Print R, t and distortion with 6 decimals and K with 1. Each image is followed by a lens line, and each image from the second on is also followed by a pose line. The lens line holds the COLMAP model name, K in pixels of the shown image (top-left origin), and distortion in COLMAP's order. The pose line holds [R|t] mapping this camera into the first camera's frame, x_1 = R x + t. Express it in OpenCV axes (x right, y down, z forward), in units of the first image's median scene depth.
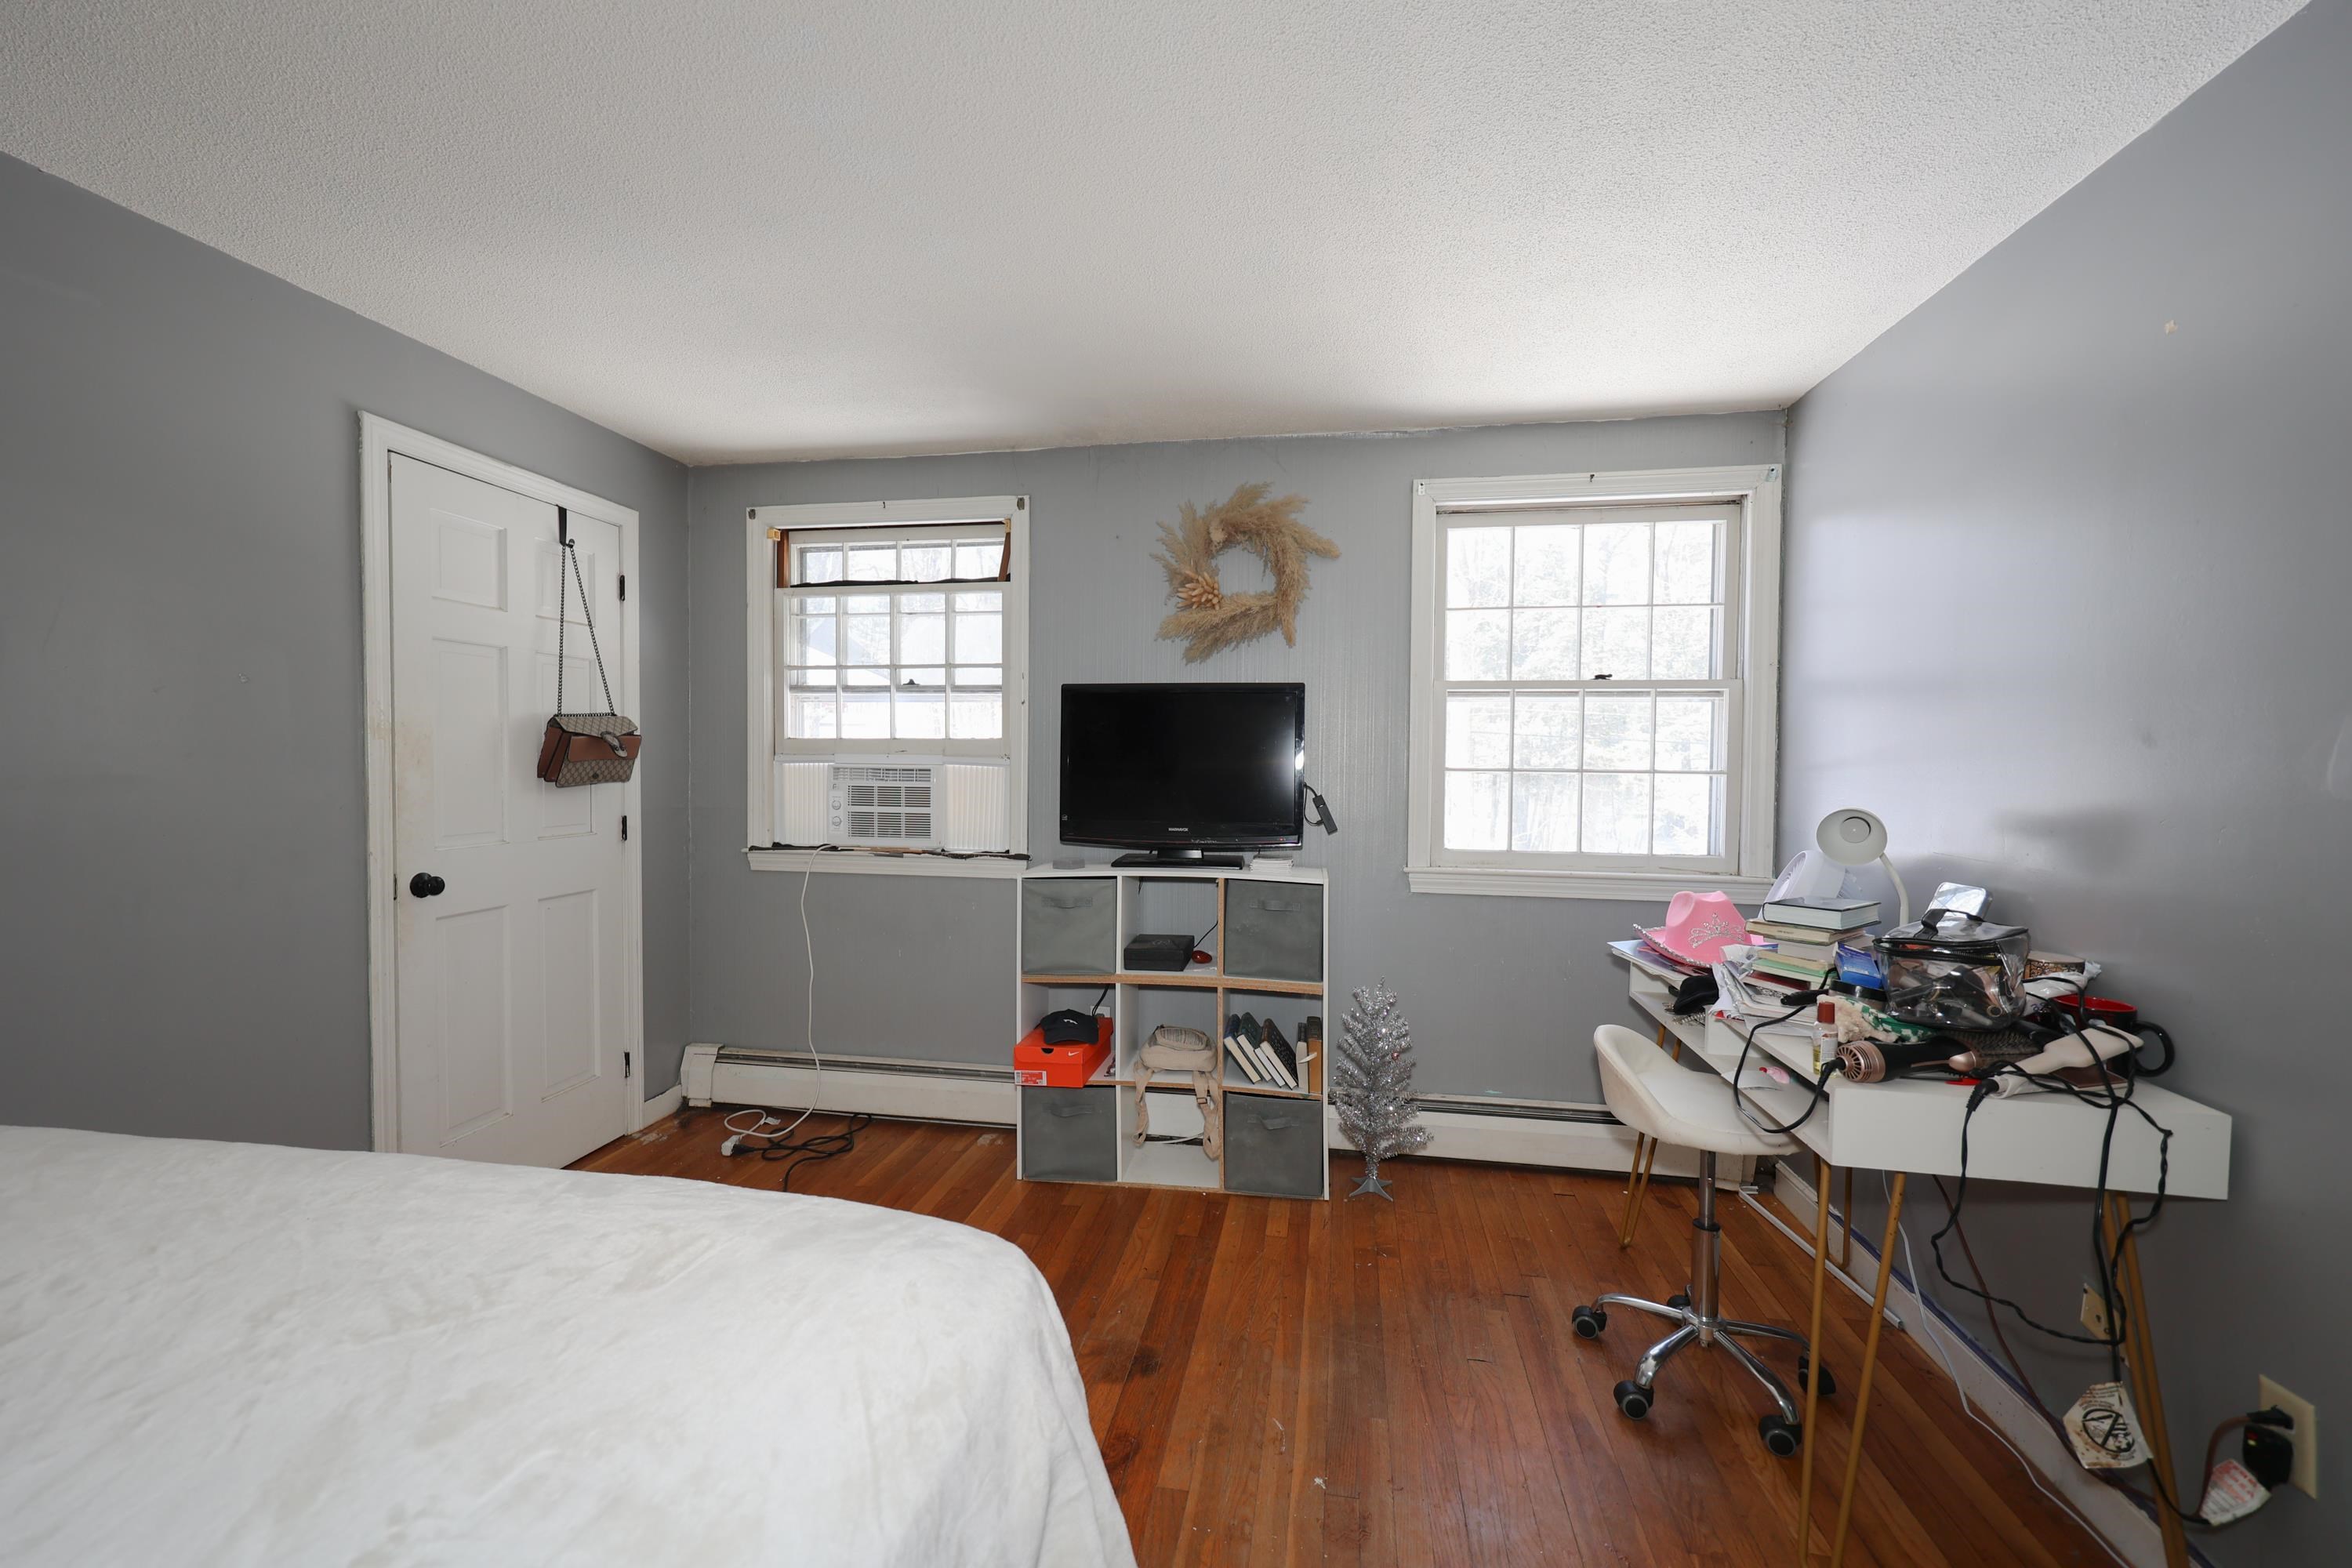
lens RADIAL K [[954.5, 0, 1176.0], [0, 954.5, 784.0], [0, 0, 1]] dist [-0.026438, -0.000104]
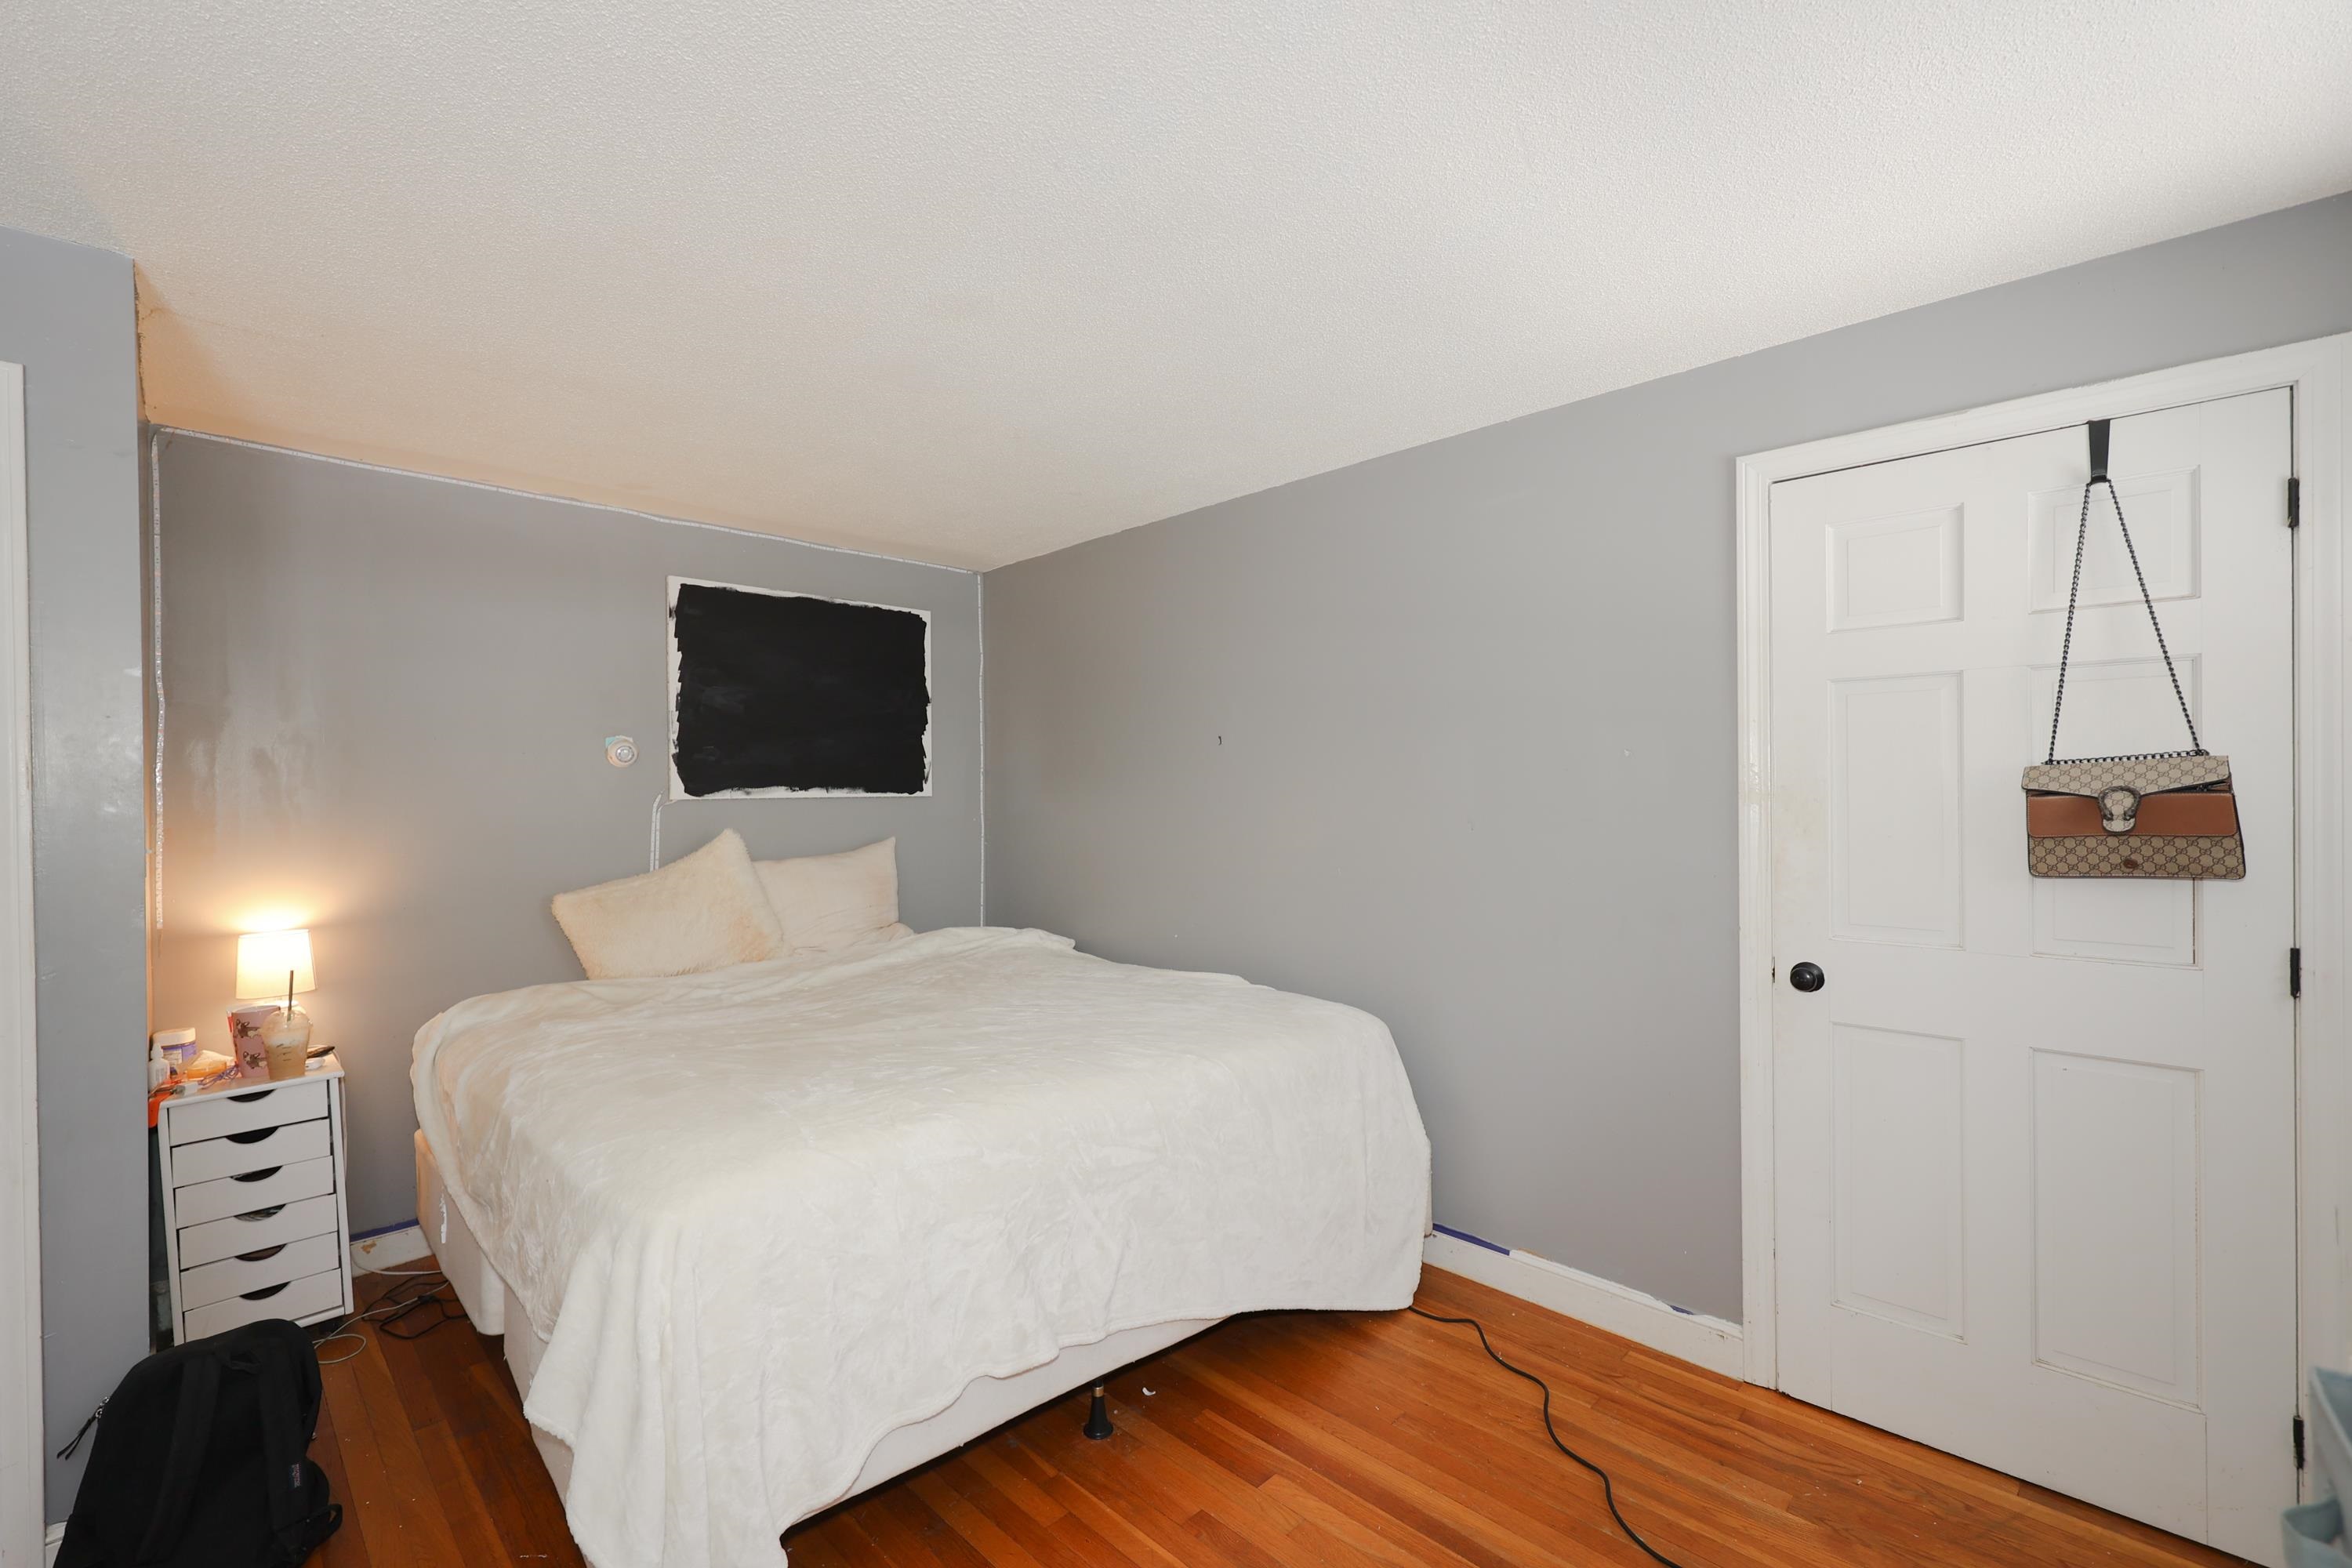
lens RADIAL K [[954.5, 0, 1176.0], [0, 954.5, 784.0], [0, 0, 1]] dist [-0.026438, -0.000104]
pose [[-0.584111, -0.001836, -0.811671, 0.204825], [-0.012027, 0.999907, 0.006393, -0.061396], [0.811584, 0.013496, -0.584079, 0.977849]]
